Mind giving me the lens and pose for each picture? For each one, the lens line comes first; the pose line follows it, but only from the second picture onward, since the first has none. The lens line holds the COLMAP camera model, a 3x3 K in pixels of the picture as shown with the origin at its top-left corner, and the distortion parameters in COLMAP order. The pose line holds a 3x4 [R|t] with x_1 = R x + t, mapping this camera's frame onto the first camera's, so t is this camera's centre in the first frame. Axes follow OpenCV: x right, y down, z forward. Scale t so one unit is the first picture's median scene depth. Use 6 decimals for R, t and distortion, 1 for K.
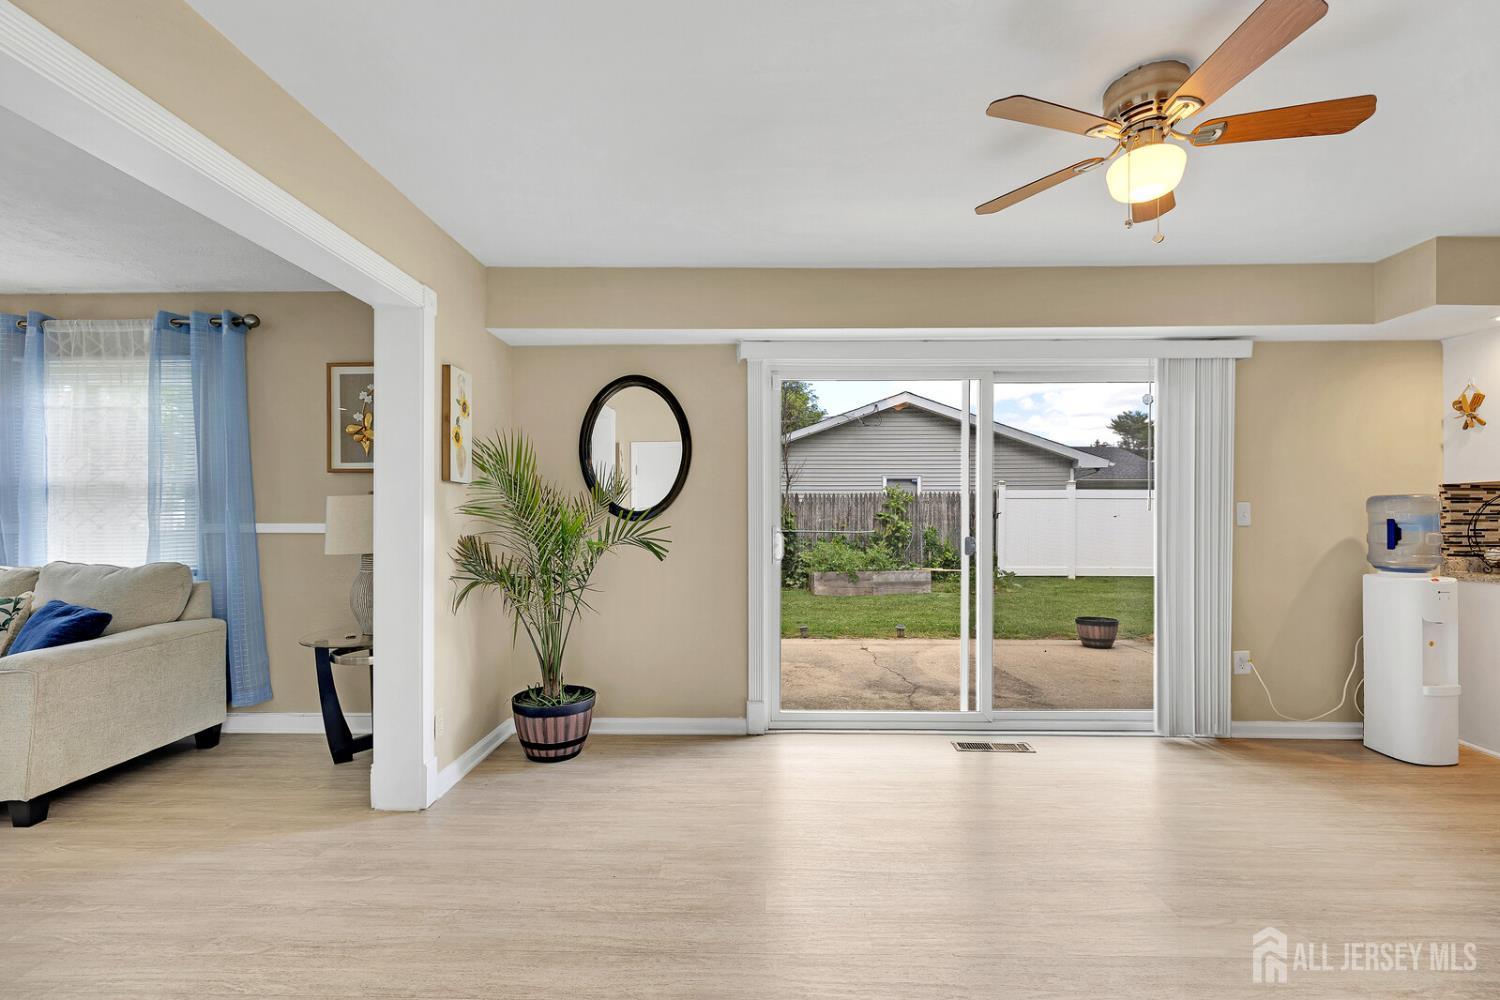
lens RADIAL K [[645.1, 0, 743.1], [0, 645.1, 521.6], [0, 0, 1]] dist [0.000593, -0.000087]
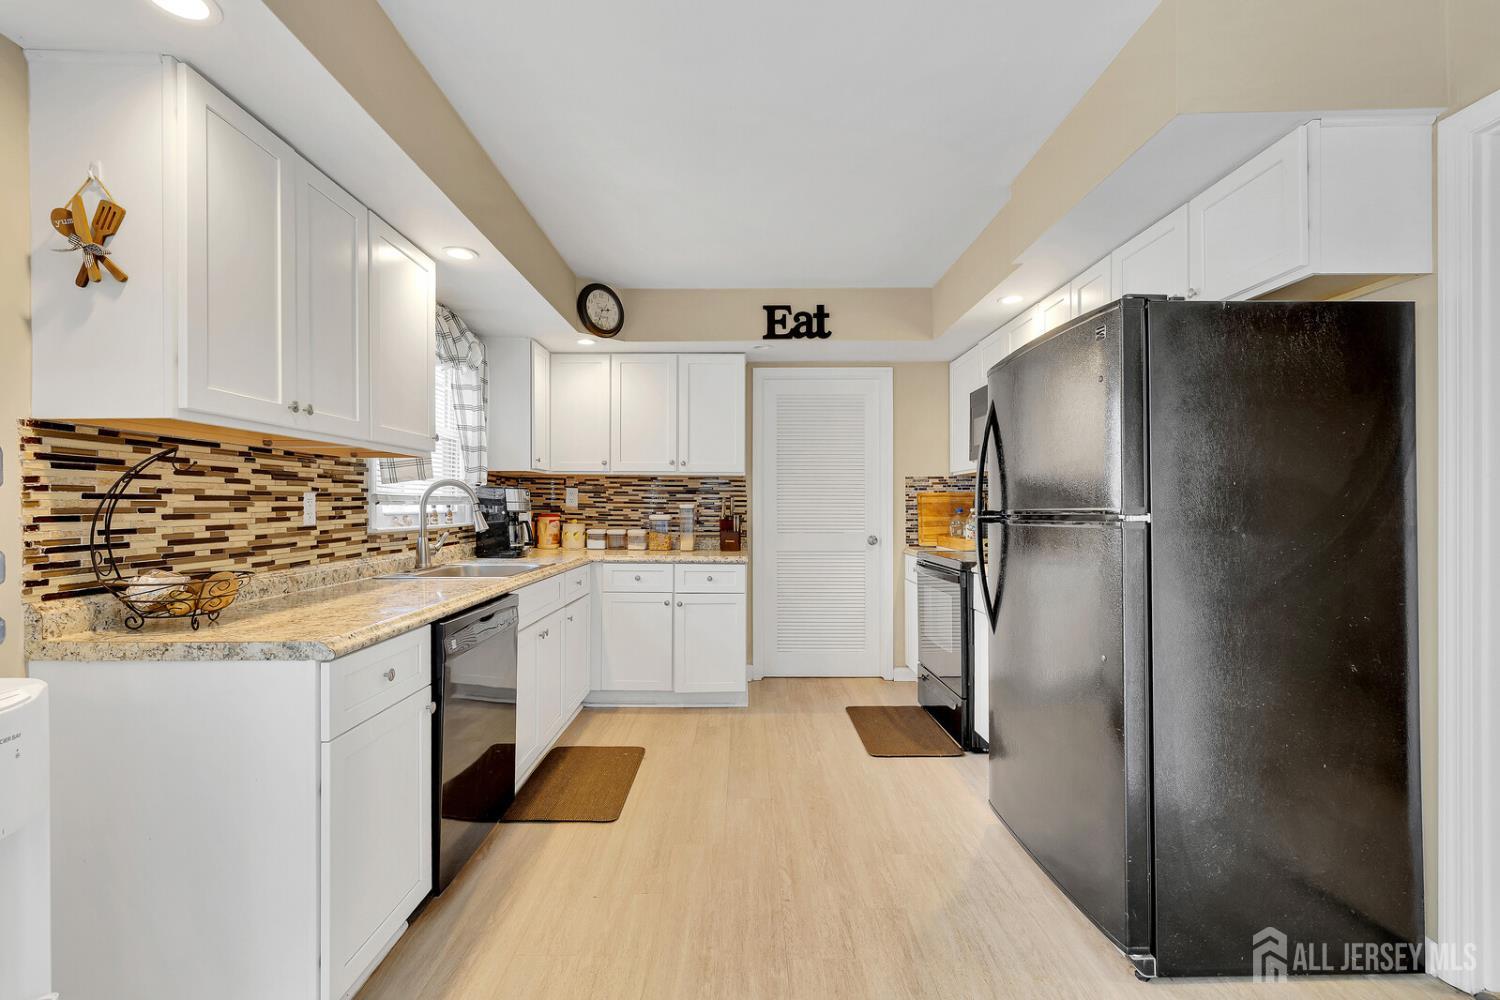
lens RADIAL K [[636.9, 0, 740.9], [0, 636.9, 501.8], [0, 0, 1]] dist [-0.000745, -0.000241]
pose [[-0.034861, 0.003911, 0.999385, 0.681221], [0.008240, 0.999959, -0.003625, -0.002459], [-0.999358, 0.008109, -0.034892, 0.580536]]
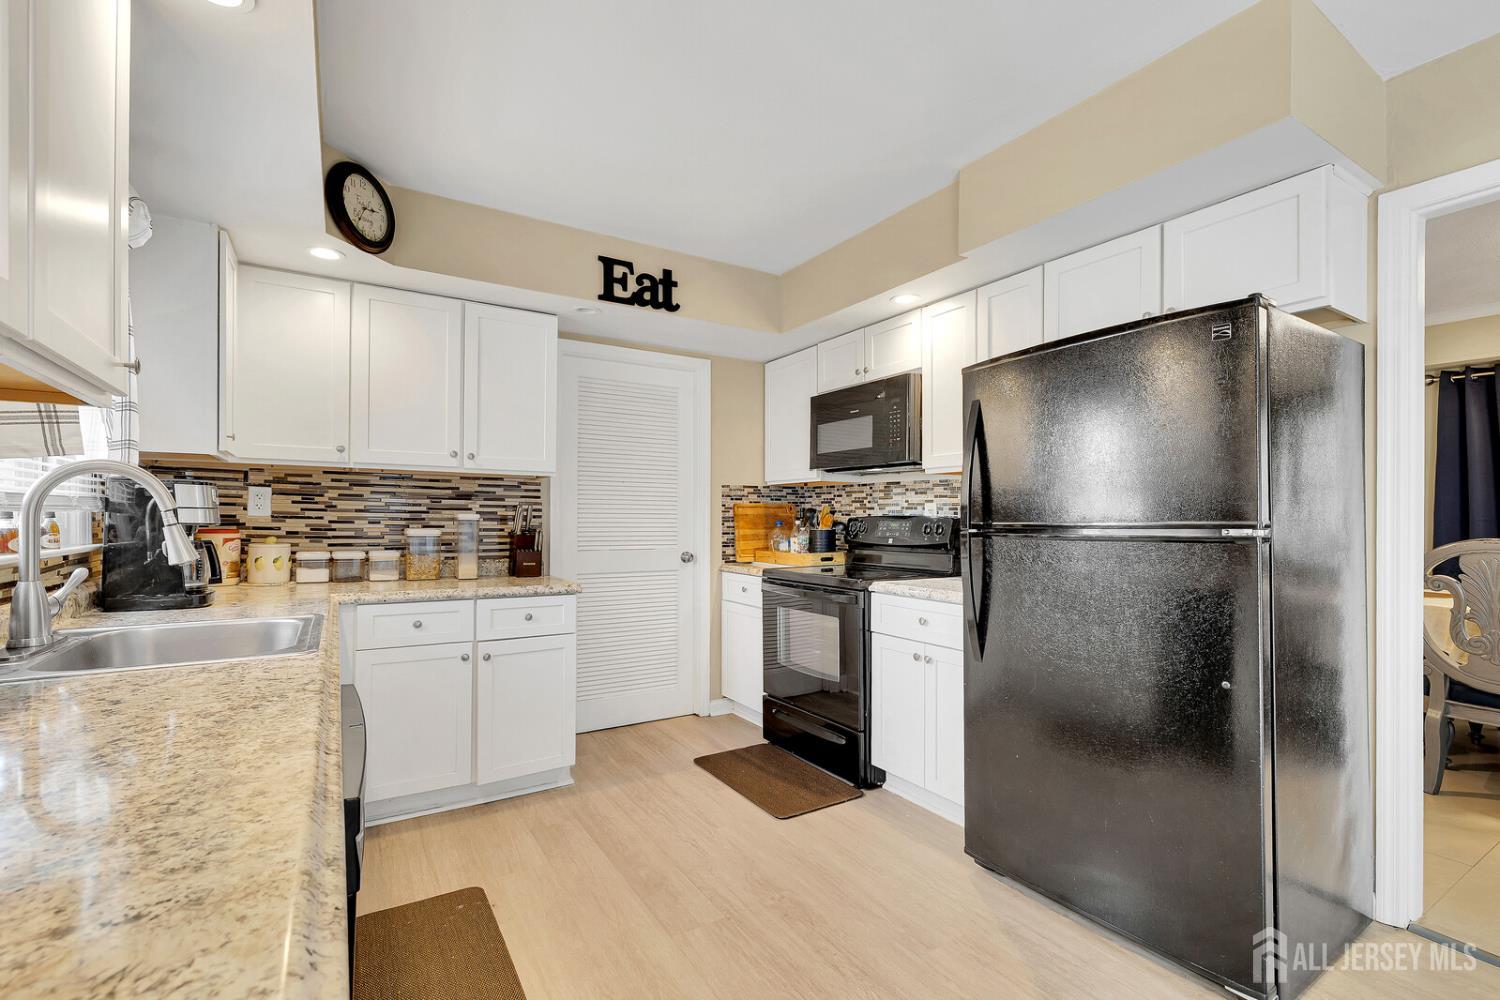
lens RADIAL K [[652.3, 0, 740.1], [0, 652.3, 513.6], [0, 0, 1]] dist [-0.000154, -0.000110]
pose [[-0.548080, 0.000847, 0.836426, 0.937154], [0.001132, 0.999999, -0.000272, -0.002840], [-0.836425, 0.000798, -0.548080, 0.804429]]
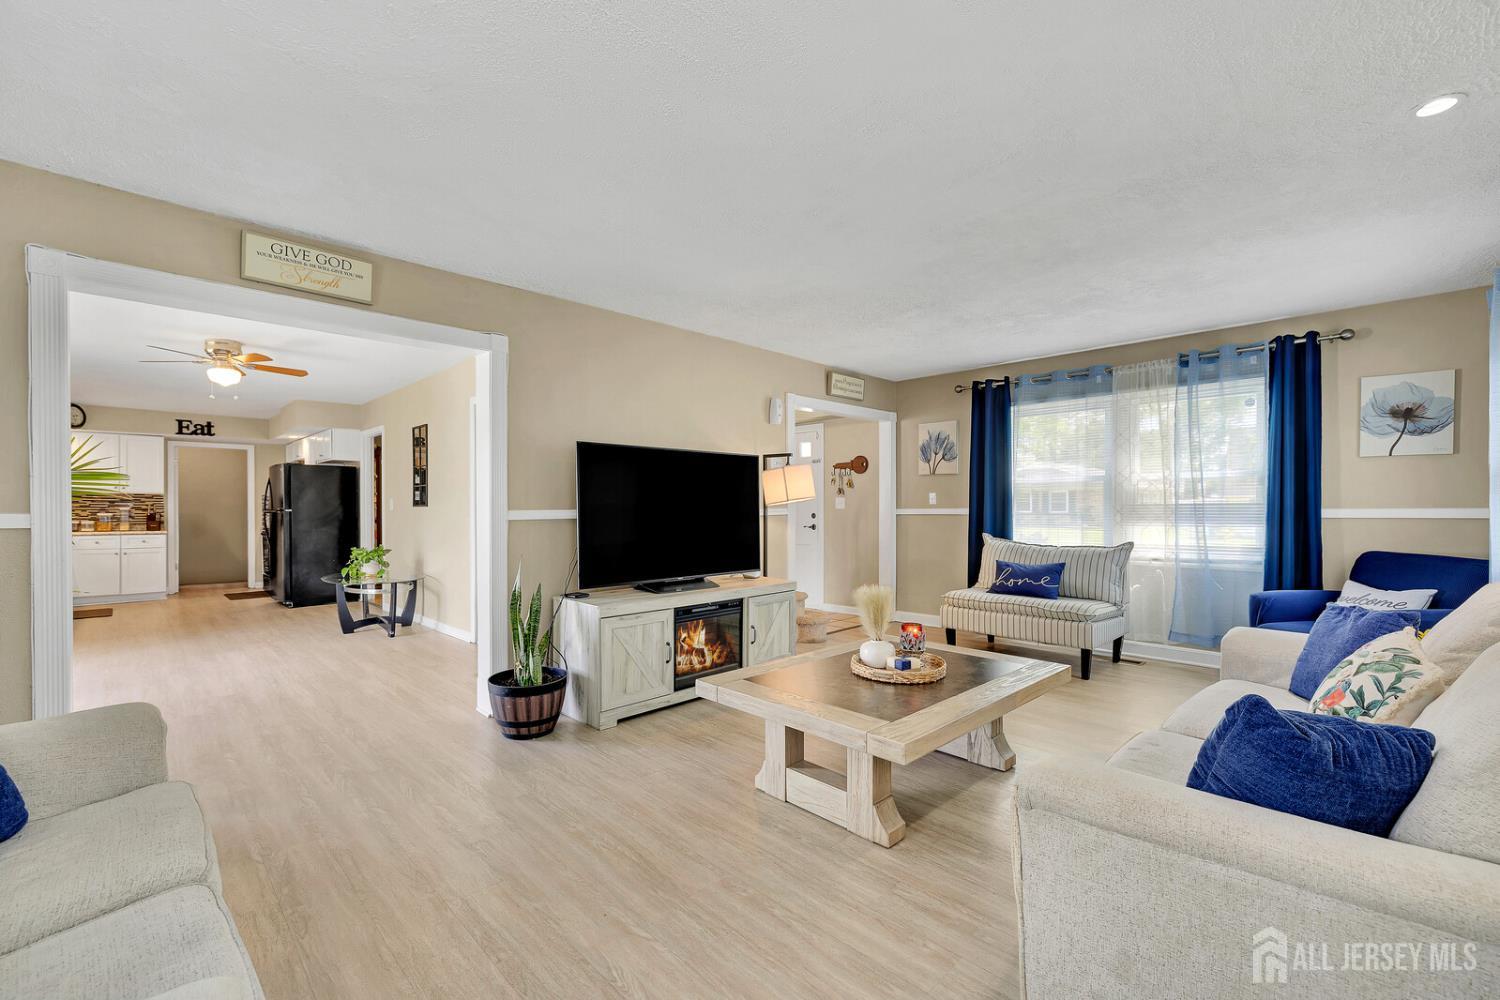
lens RADIAL K [[643.1, 0, 753.6], [0, 643.1, 504.8], [0, 0, 1]] dist [-0.000142, -0.000113]
pose [[-0.721920, 0.005372, 0.691956, -1.436178], [0.006674, 0.999977, -0.000801, 0.003450], [-0.691944, 0.004040, -0.721940, 0.741760]]
